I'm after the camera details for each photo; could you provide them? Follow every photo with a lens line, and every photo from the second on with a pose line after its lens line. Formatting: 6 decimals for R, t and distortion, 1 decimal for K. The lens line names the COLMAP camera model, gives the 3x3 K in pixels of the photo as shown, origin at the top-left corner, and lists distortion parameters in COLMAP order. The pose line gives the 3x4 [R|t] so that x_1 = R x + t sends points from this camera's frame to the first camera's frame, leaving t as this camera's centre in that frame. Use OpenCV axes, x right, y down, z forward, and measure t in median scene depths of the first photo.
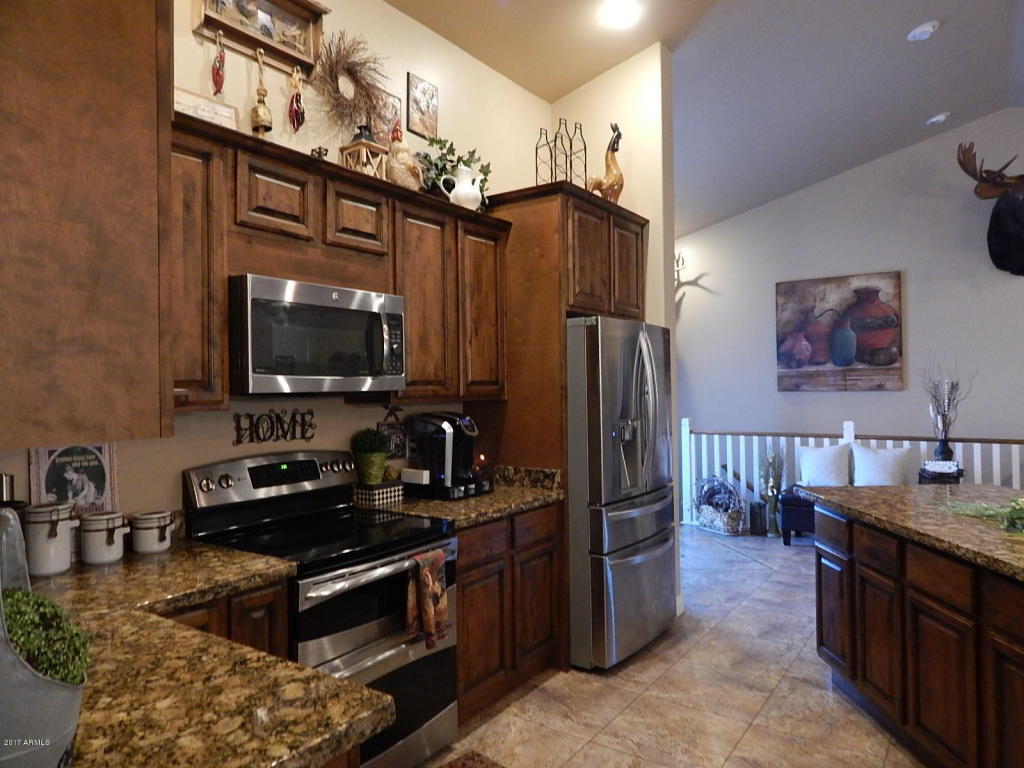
lens RADIAL K [[672.1, 0, 513.5], [0, 672.1, 383.3], [0, 0, 1]] dist [-0.002248, -0.002867]
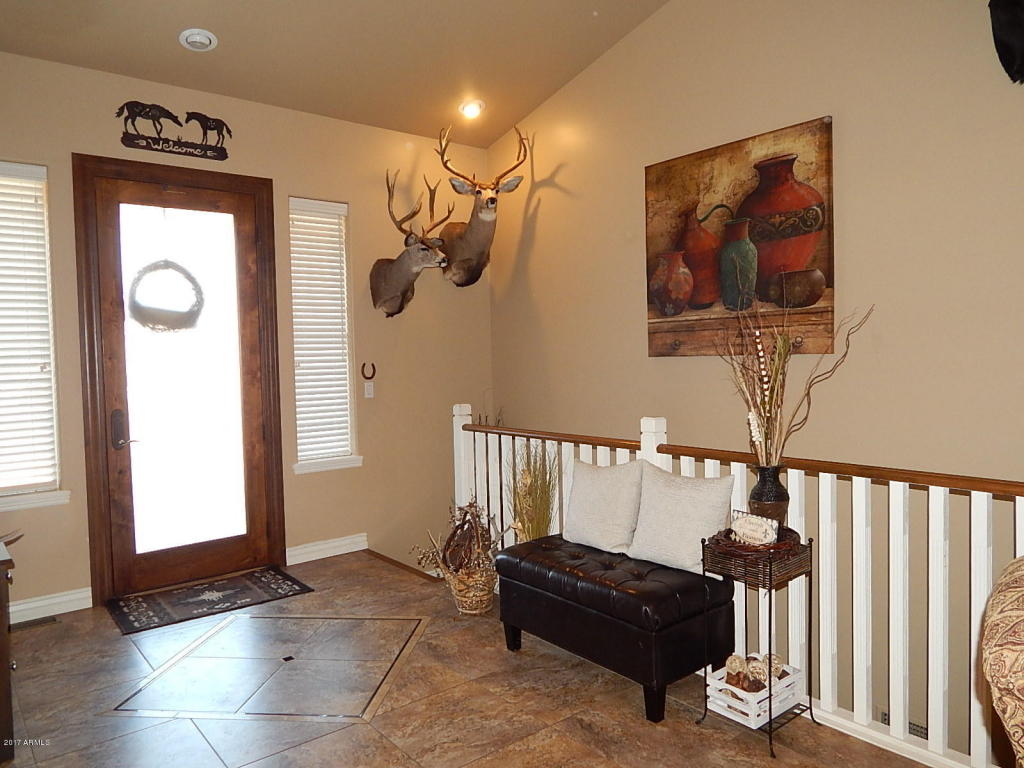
lens RADIAL K [[713.1, 0, 512.3], [0, 713.1, 387.8], [0, 0, 1]] dist [-0.006104, -0.001759]
pose [[0.962307, 0.004616, -0.271927, 0.469057], [0.011920, 0.998179, 0.059128, 0.001038], [0.271705, -0.060141, 0.960500, 0.394104]]
